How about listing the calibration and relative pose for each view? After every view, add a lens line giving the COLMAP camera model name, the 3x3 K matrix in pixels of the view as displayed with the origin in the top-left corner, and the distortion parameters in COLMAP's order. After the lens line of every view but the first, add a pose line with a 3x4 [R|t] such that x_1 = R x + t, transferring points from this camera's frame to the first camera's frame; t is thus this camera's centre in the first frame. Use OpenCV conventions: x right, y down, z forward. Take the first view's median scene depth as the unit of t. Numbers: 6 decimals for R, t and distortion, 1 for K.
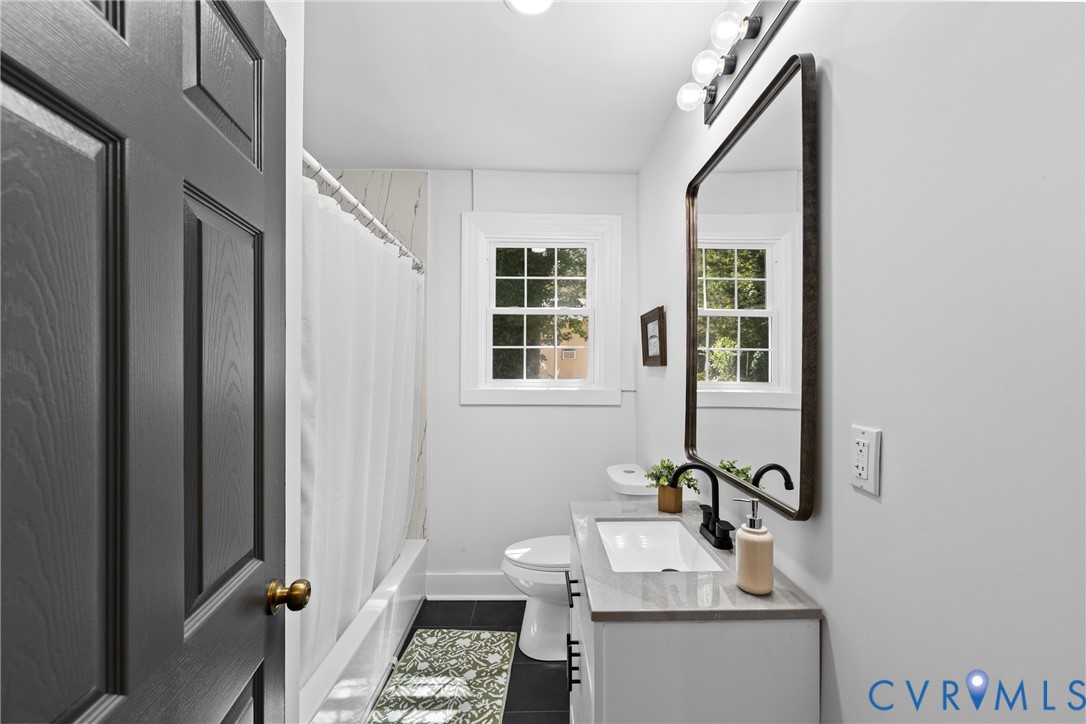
lens RADIAL K [[459.1, 0, 547.2], [0, 459.1, 369.7], [0, 0, 1]] dist [0.000354, 0.000318]
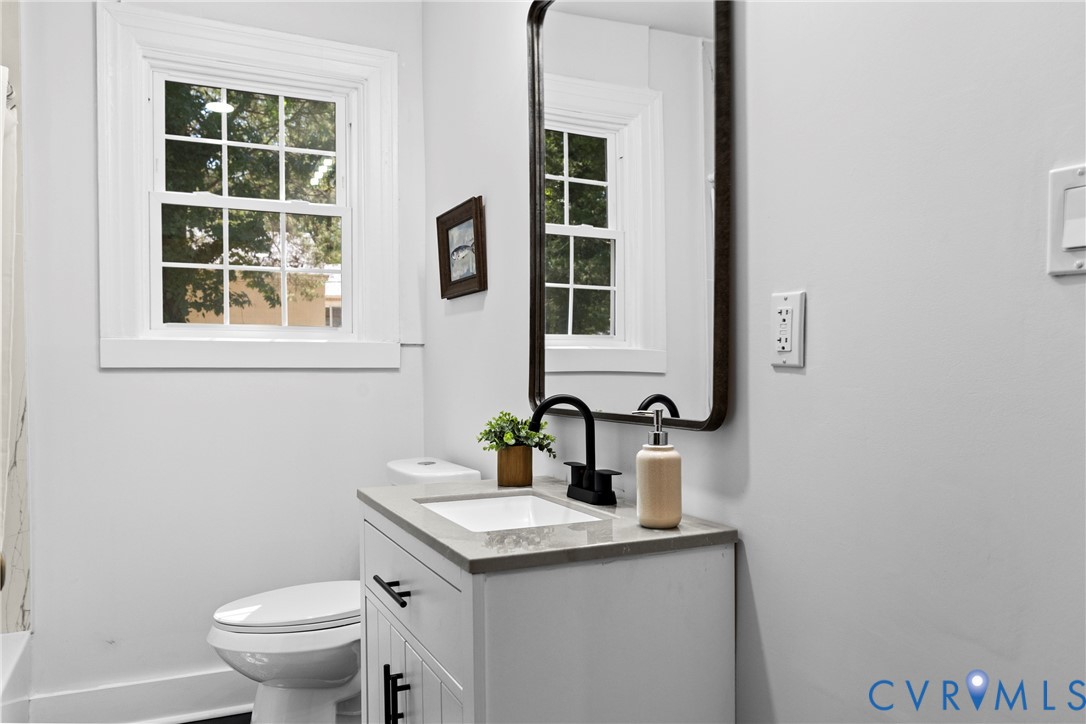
lens RADIAL K [[817.6, 0, 542.9], [0, 817.6, 383.8], [0, 0, 1]] dist [0.005247, -0.005711]
pose [[0.914339, -0.012703, 0.404751, -0.178538], [0.006542, 0.999841, 0.016603, 0.139446], [-0.404897, -0.012533, 0.914276, -0.108978]]
